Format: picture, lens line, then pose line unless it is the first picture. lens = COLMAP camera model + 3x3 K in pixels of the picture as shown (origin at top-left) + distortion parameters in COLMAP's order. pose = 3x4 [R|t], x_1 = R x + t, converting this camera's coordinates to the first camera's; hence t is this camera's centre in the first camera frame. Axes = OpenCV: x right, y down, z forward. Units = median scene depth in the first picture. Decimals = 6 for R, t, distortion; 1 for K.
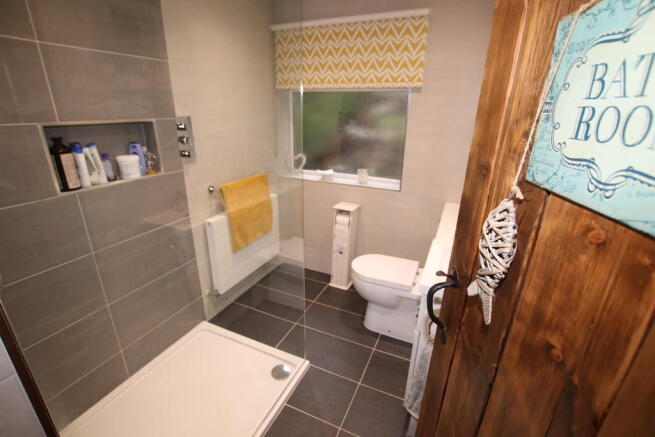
lens RADIAL K [[304.1, 0, 325.2], [0, 304.1, 221.1], [0, 0, 1]] dist [-0.038412, 0.000164]
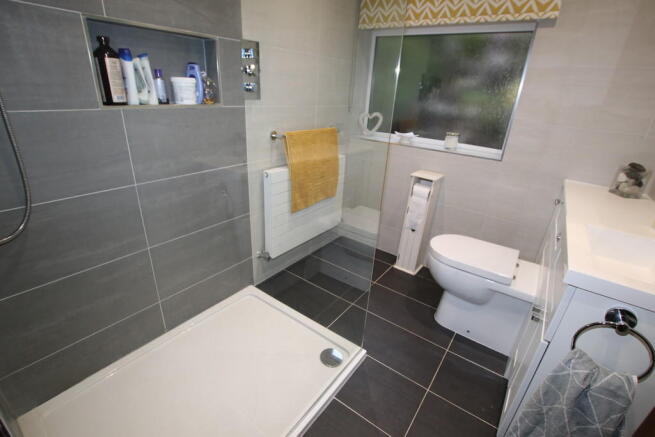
lens RADIAL K [[304.1, 0, 325.2], [0, 304.1, 221.1], [0, 0, 1]] dist [-0.038412, 0.000164]
pose [[0.978046, 0.116539, -0.172755, -0.055201], [-0.108283, 0.992513, 0.056502, 0.071322], [0.178047, -0.036555, 0.983343, 0.164921]]
